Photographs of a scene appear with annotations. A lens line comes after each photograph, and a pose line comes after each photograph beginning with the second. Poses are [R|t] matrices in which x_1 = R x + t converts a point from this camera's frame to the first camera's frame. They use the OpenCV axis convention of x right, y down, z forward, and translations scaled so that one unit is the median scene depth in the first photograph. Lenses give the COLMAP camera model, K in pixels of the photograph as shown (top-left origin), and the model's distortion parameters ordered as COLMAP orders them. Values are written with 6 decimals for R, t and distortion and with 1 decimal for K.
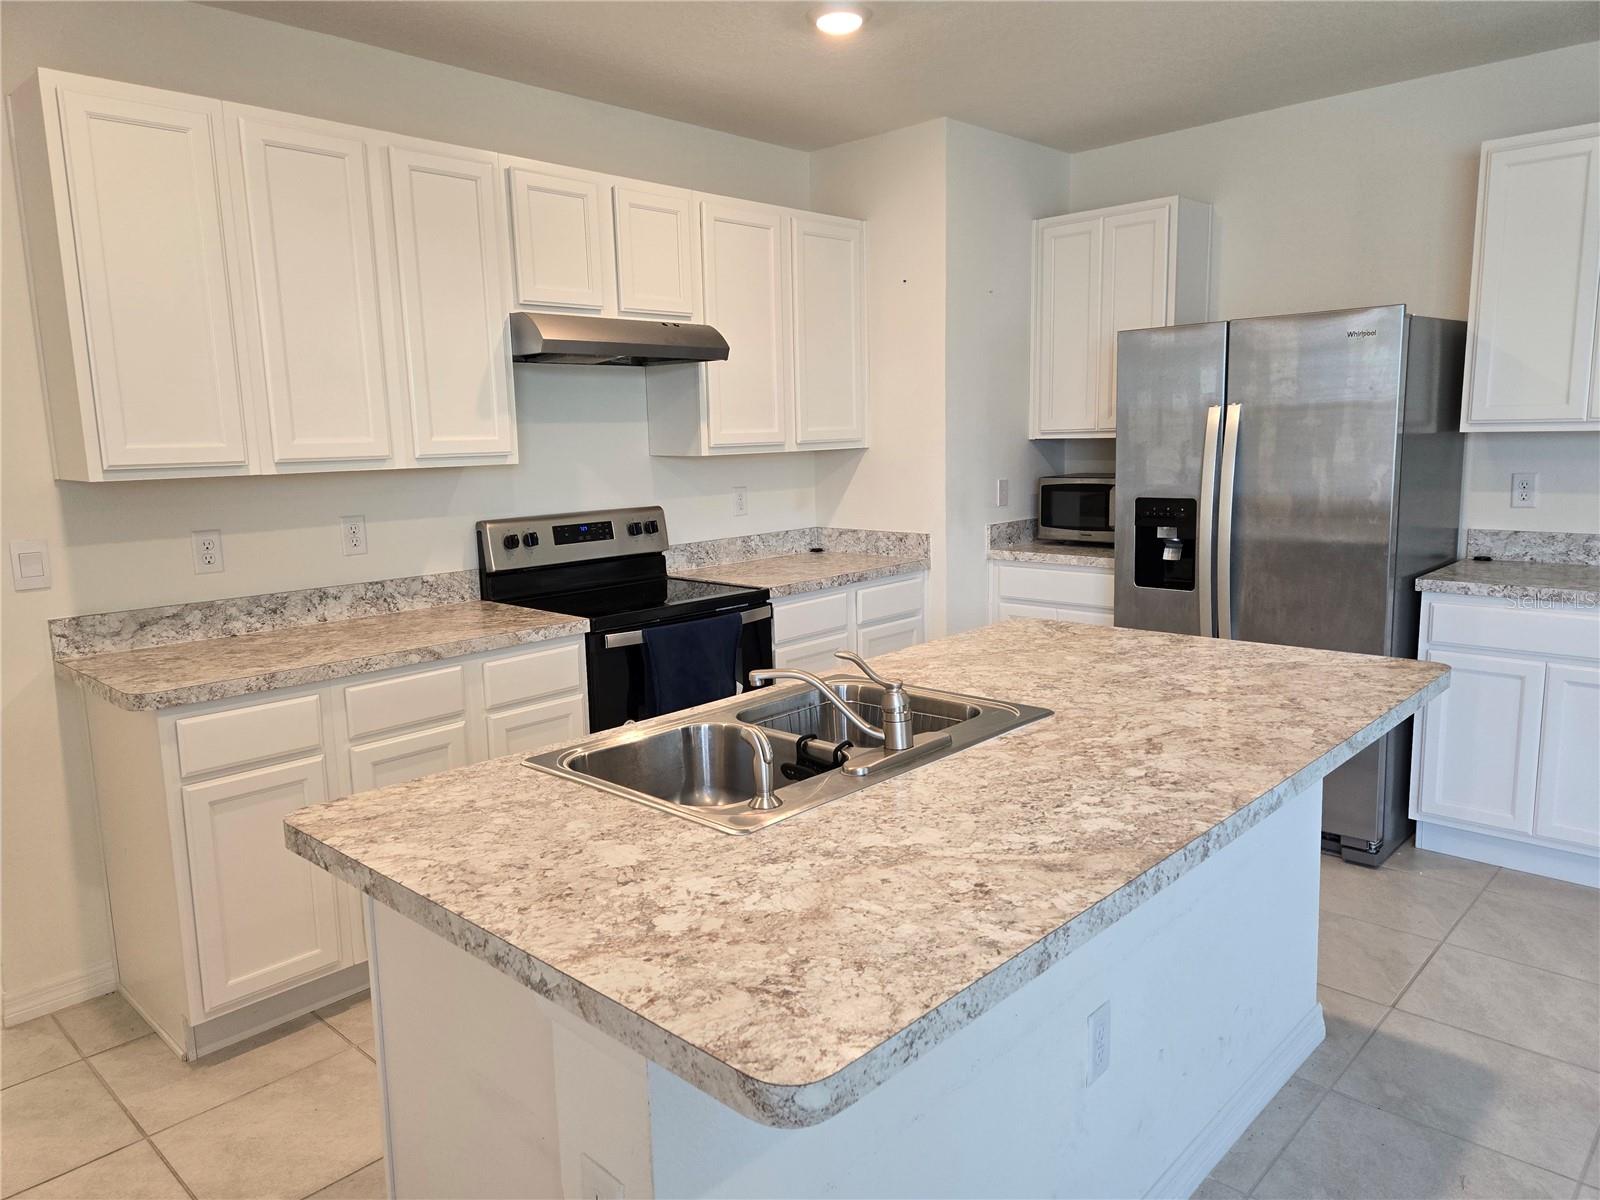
lens RADIAL K [[1089.9, 0, 799.0], [0, 1089.9, 597.6], [0, 0, 1]] dist [0.062810, -0.049082]
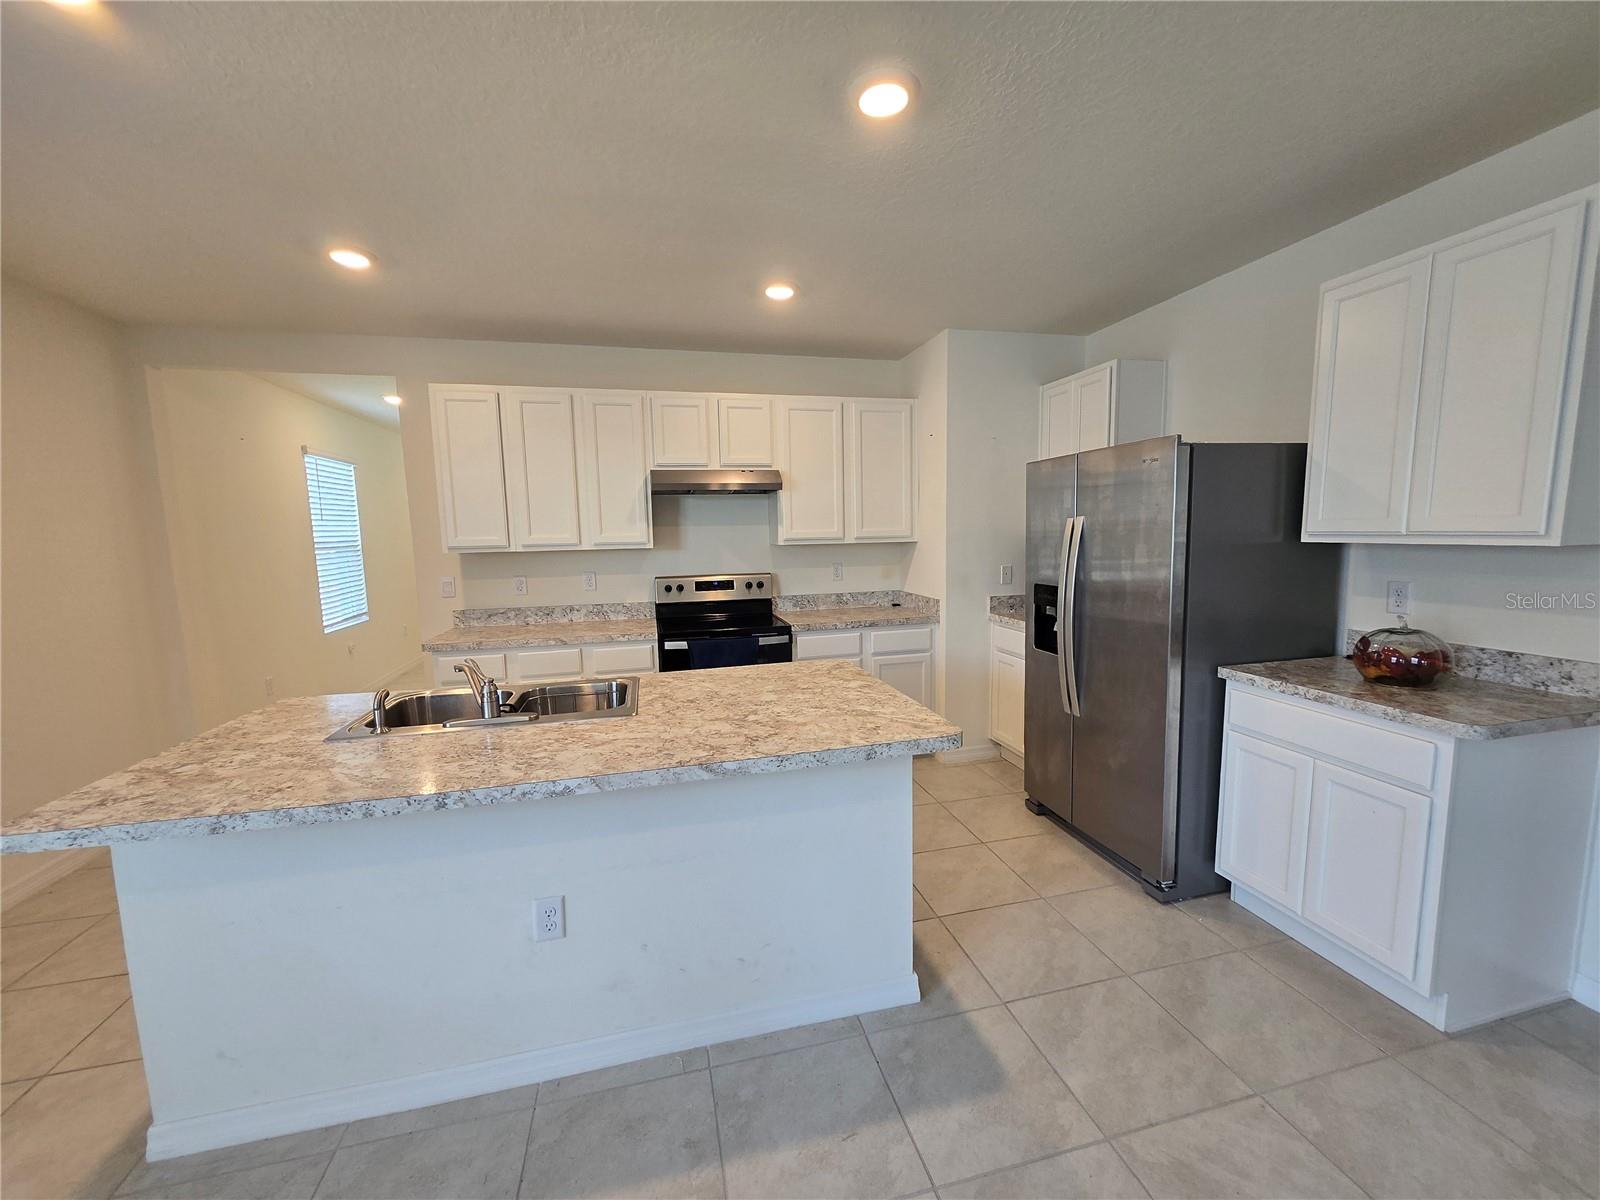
lens RADIAL K [[632.1, 0, 796.9], [0, 632.1, 602.1], [0, 0, 1]] dist [-0.003926, 0.001156]
pose [[0.841739, 0.070589, -0.535251, 0.559891], [-0.085456, 0.996337, -0.002991, -0.047128], [0.533079, 0.048258, 0.844688, 0.208995]]
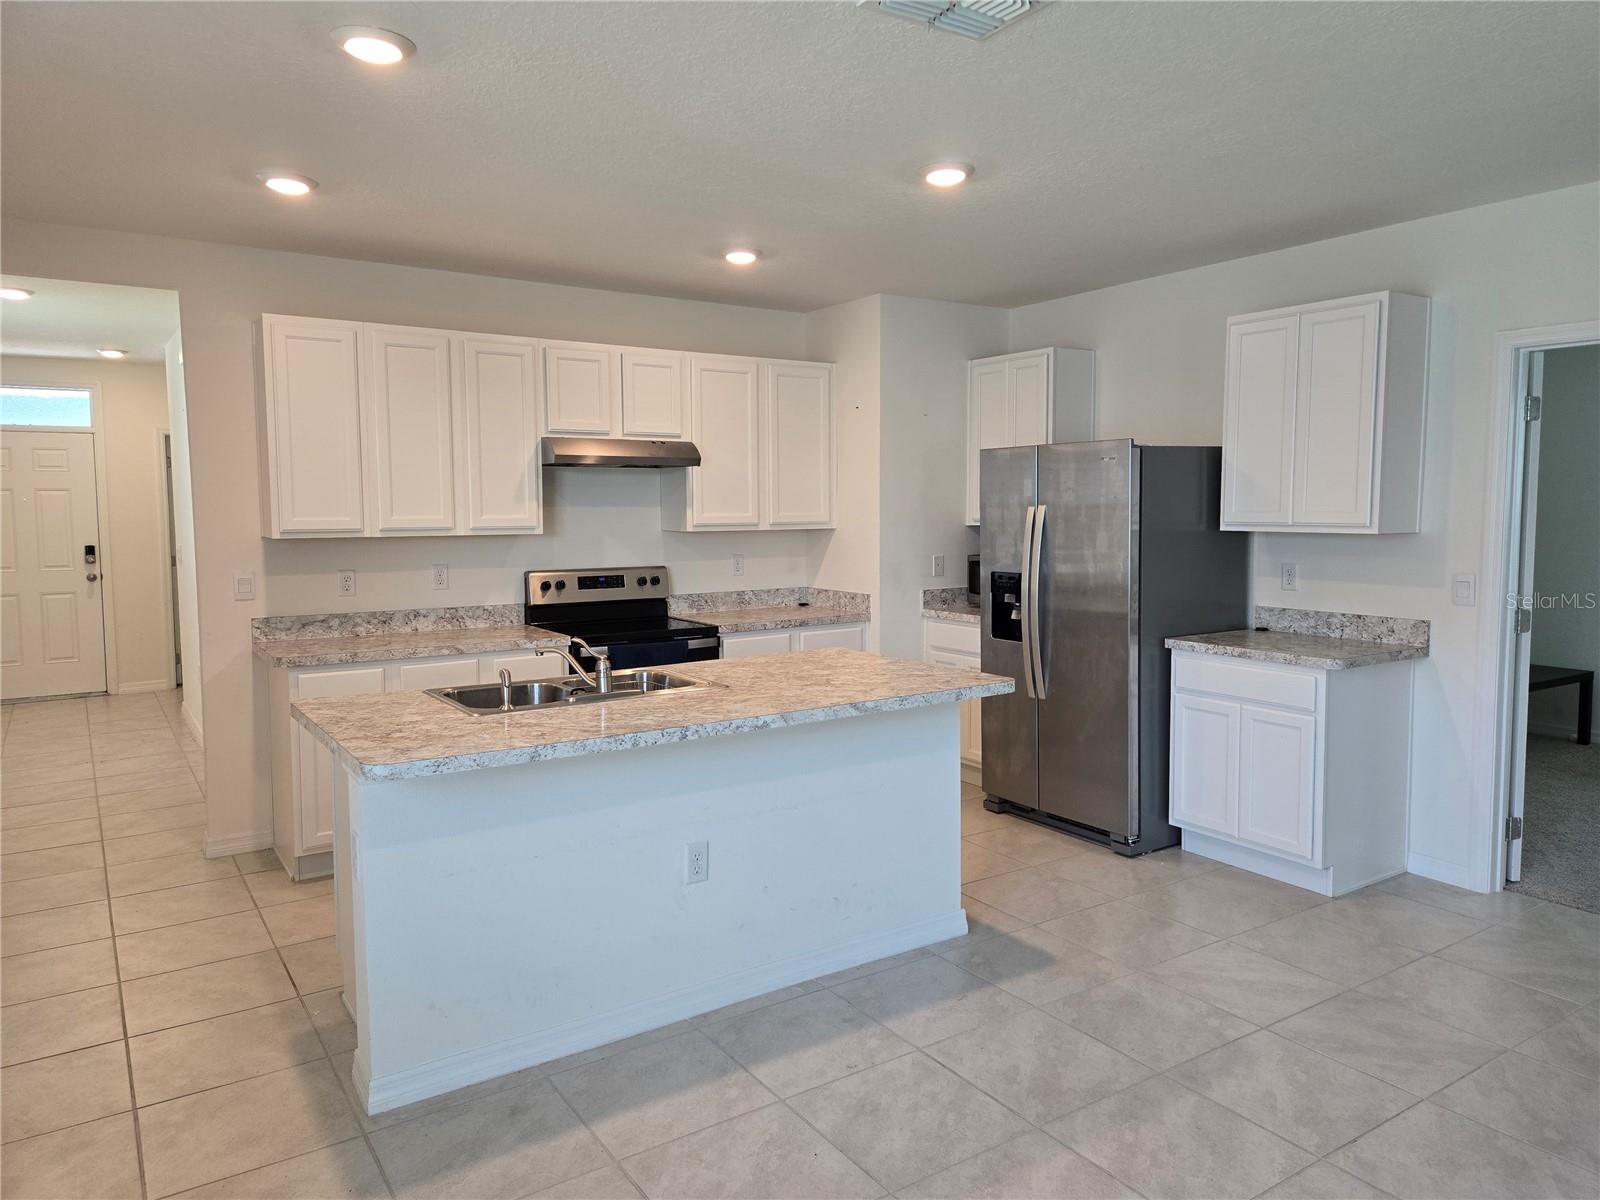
lens RADIAL K [[1089.9, 0, 811.9], [0, 1089.9, 583.3], [0, 0, 1]] dist [0.062810, -0.049082]
pose [[0.976041, 0.036793, -0.214453, 0.442753], [-0.053478, 0.995932, -0.072524, 0.036735], [0.210913, 0.082255, 0.974038, -0.400192]]
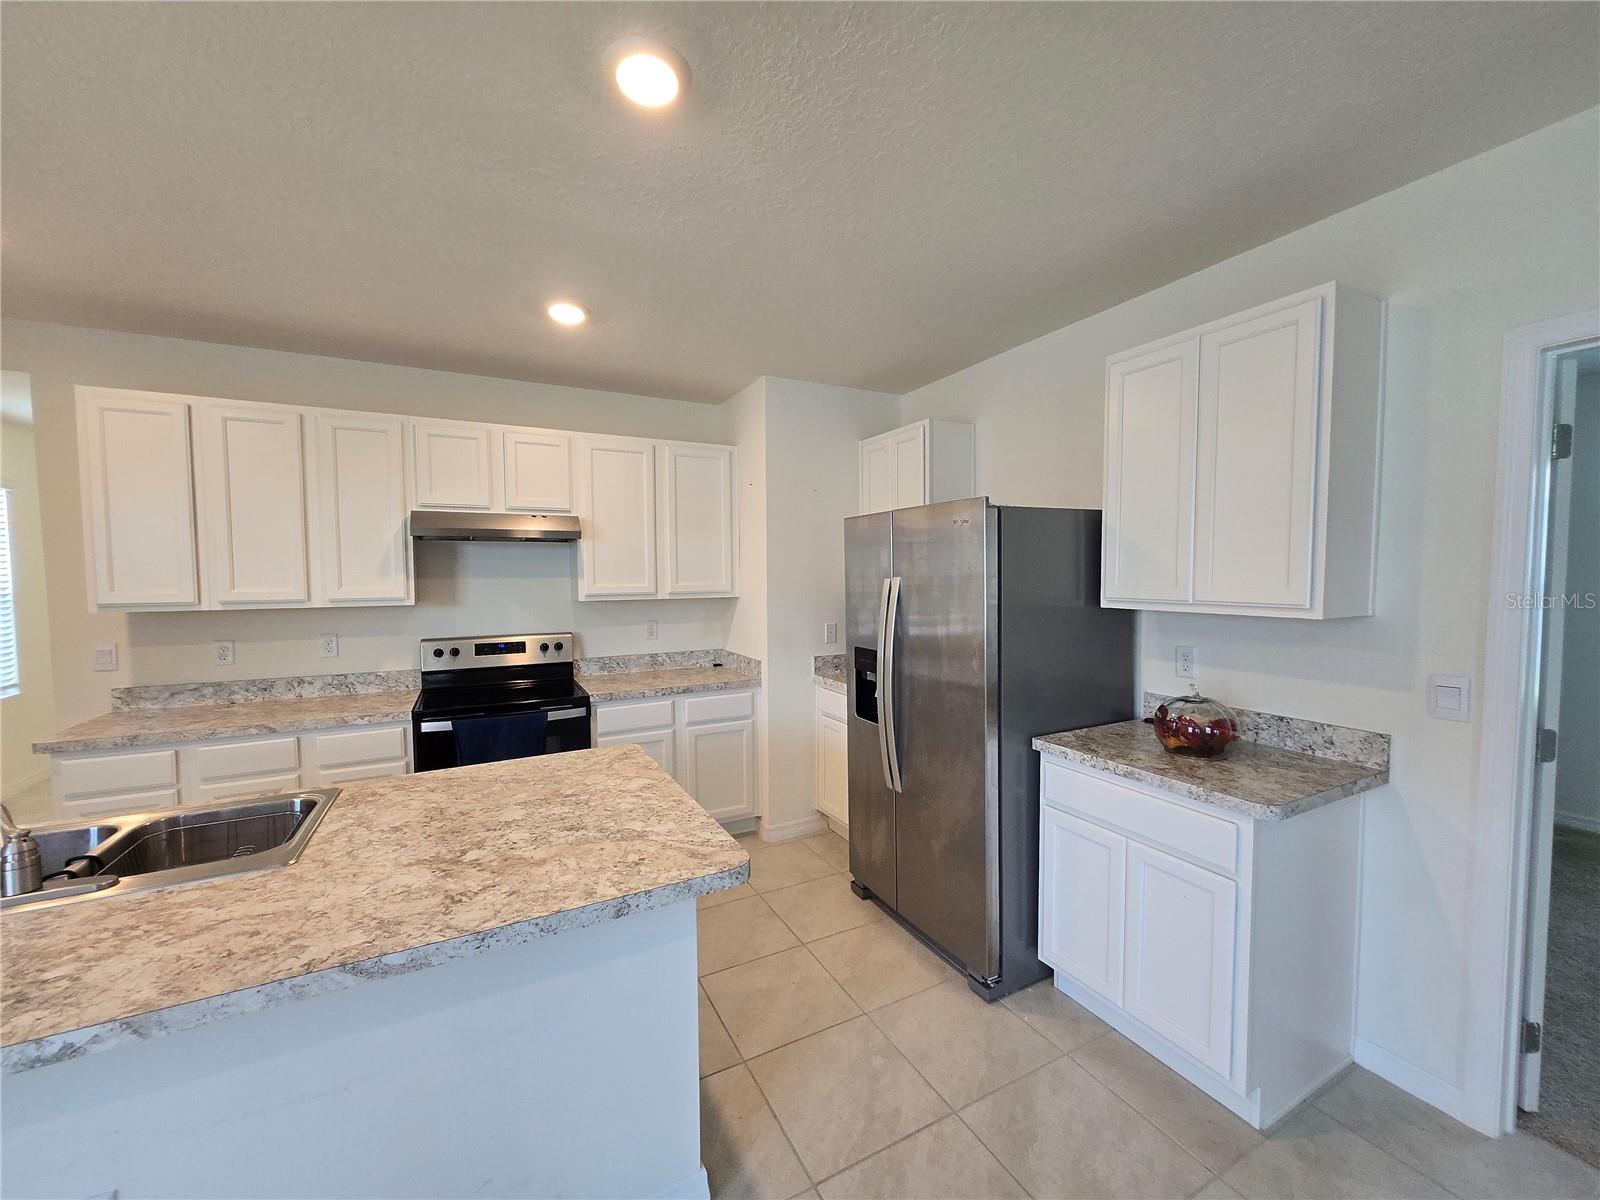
lens RADIAL K [[632.1, 0, 796.4], [0, 632.1, 601.6], [0, 0, 1]] dist [-0.003926, 0.001156]
pose [[0.945636, 0.034753, -0.323366, 0.558400], [-0.068176, 0.993366, -0.092609, -0.082015], [0.318002, 0.109620, 0.941731, 0.328276]]
